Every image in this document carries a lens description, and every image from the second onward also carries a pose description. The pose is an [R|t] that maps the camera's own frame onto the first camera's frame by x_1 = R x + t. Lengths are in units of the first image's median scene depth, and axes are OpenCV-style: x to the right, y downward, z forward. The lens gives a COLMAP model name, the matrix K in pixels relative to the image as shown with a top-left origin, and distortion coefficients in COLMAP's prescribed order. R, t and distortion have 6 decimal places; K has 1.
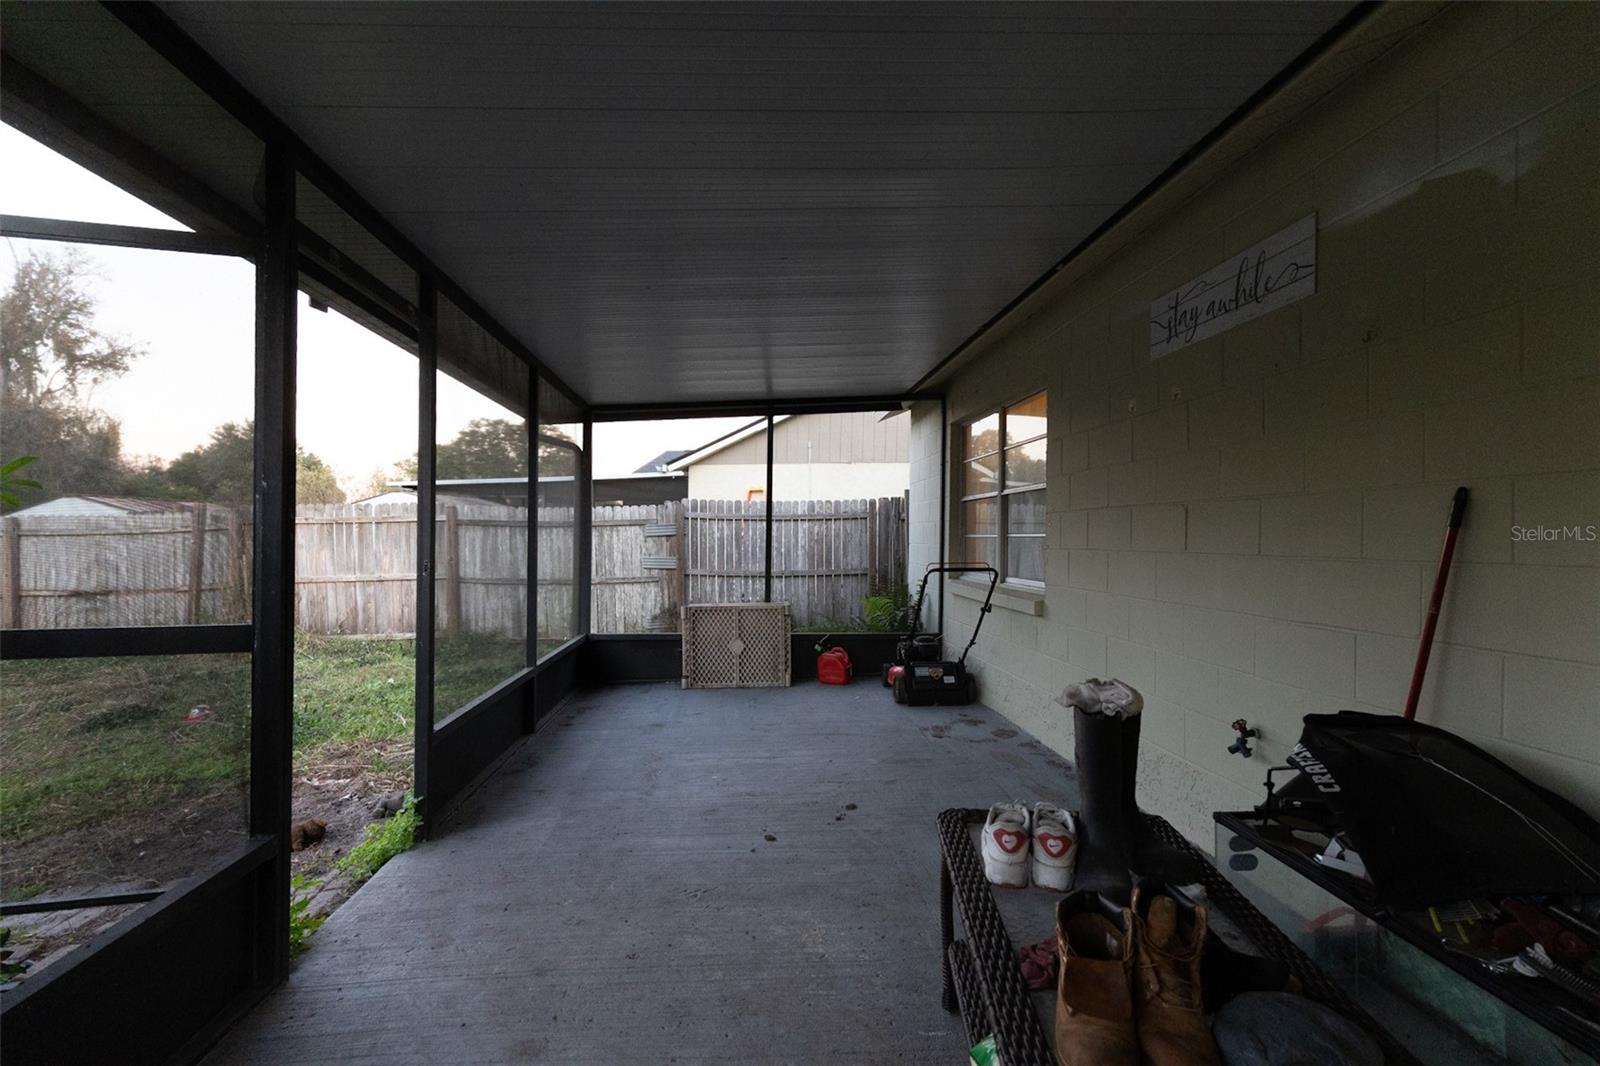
lens RADIAL K [[730.8, 0, 800.4], [0, 730.8, 535.0], [0, 0, 1]] dist [0.026942, 0.000383]
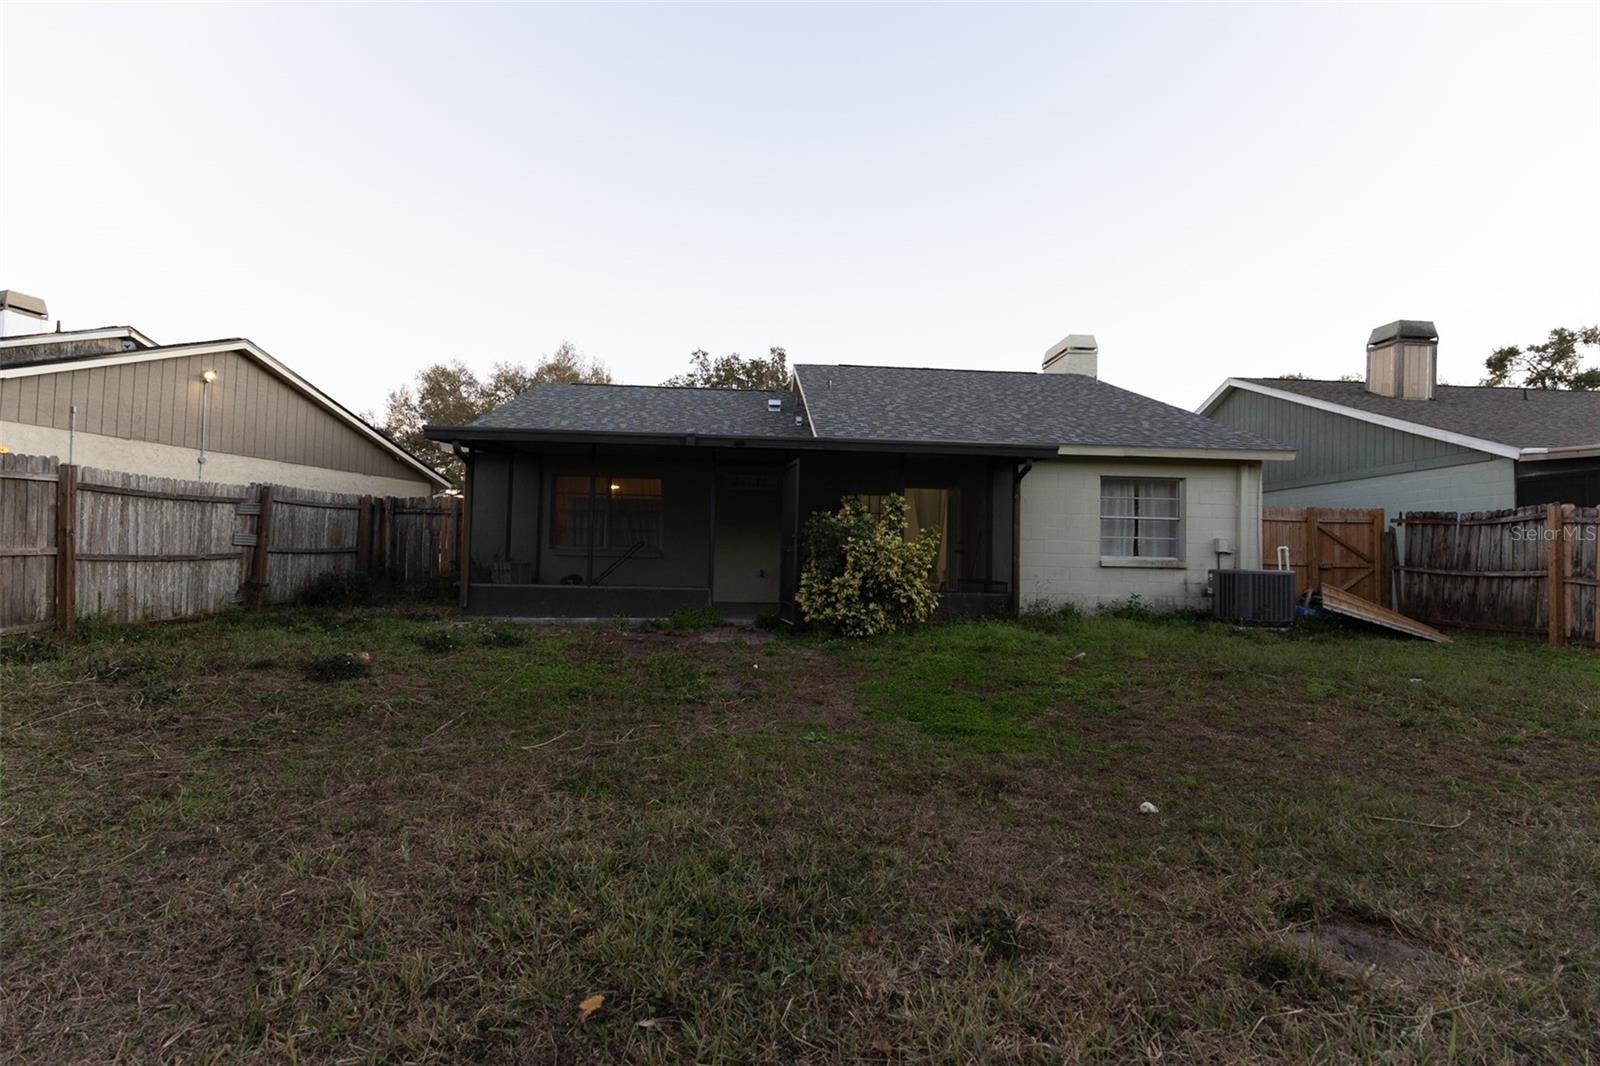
lens RADIAL K [[730.8, 0, 800.5], [0, 730.8, 532.8], [0, 0, 1]] dist [0.026942, 0.000383]
pose [[0.066953, 0.026655, 0.997400, -1.208058], [-0.021368, 0.999452, -0.025275, 0.037825], [-0.997527, -0.019620, 0.067486, 0.132046]]
